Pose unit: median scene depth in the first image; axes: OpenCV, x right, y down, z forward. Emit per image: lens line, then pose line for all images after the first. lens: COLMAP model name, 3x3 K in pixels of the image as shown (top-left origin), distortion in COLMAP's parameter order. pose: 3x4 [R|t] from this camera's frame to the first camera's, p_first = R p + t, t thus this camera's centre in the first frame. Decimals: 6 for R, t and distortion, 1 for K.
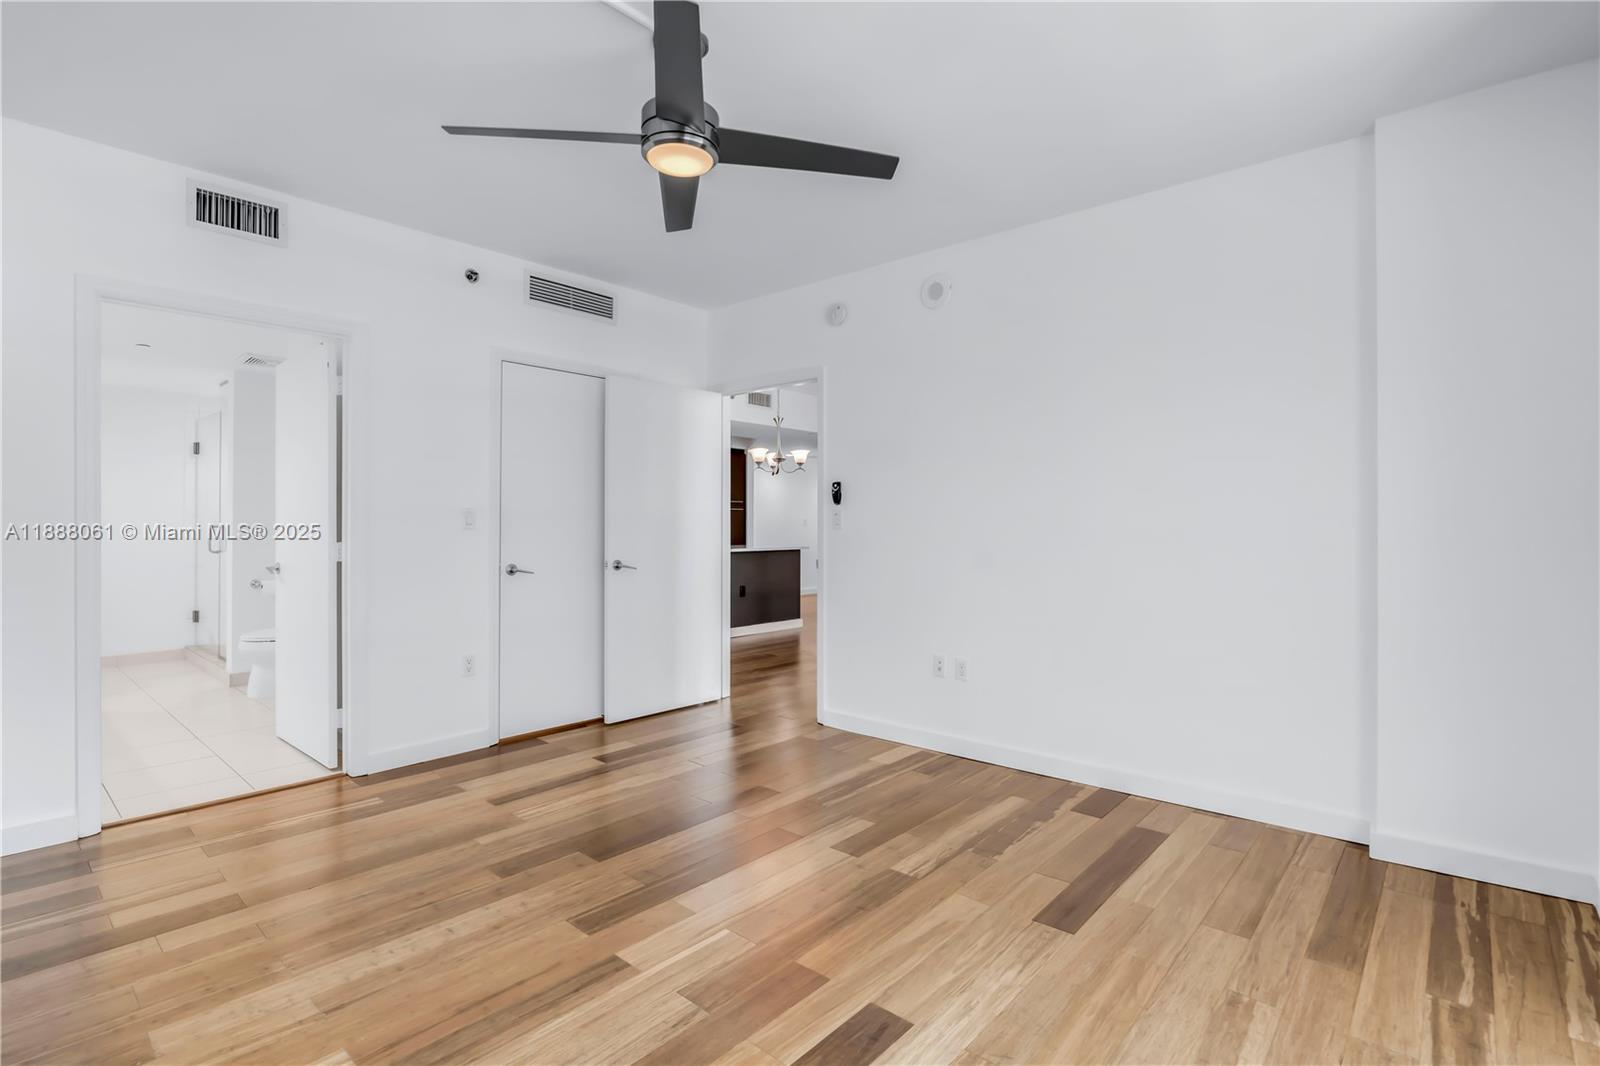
lens RADIAL K [[749.6, 0, 804.5], [0, 749.6, 526.5], [0, 0, 1]] dist [-0.020128, 0.000976]
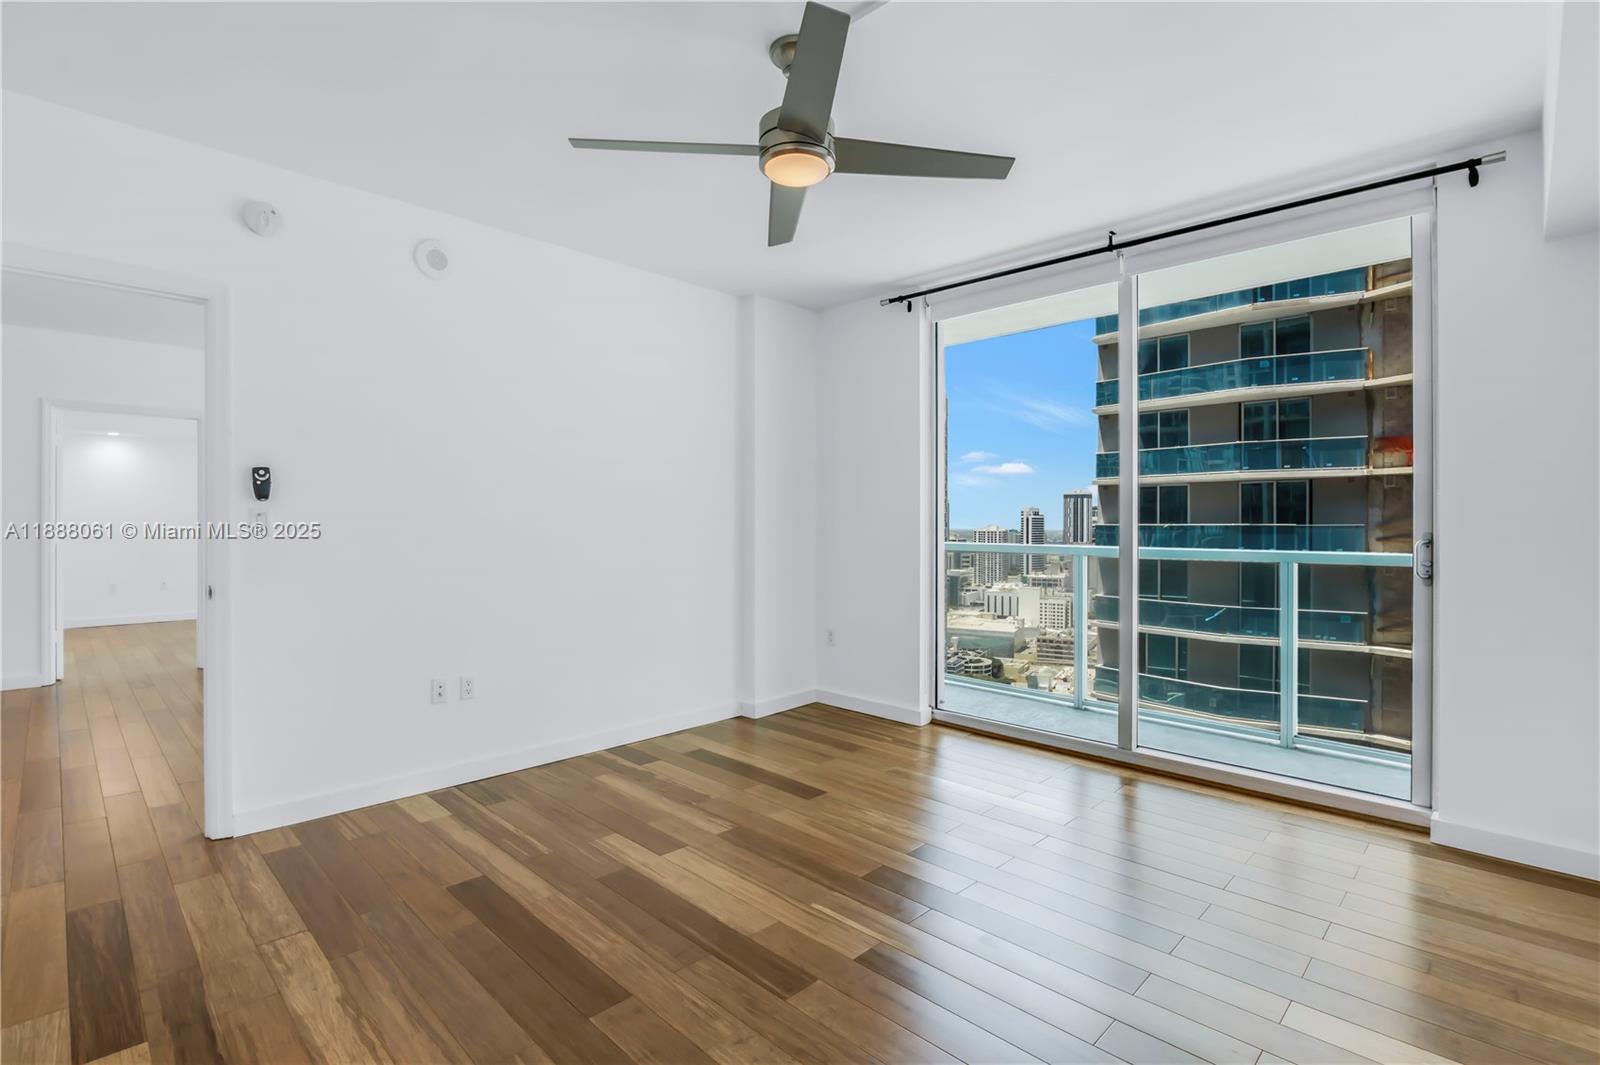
lens RADIAL K [[762.6, 0, 793.8], [0, 762.6, 526.0], [0, 0, 1]] dist [-0.015301, -0.000036]
pose [[0.058262, -0.009964, 0.998252, -0.866636], [-0.002652, 0.999945, 0.010136, -0.022986], [-0.998298, -0.003238, 0.058232, 0.679138]]
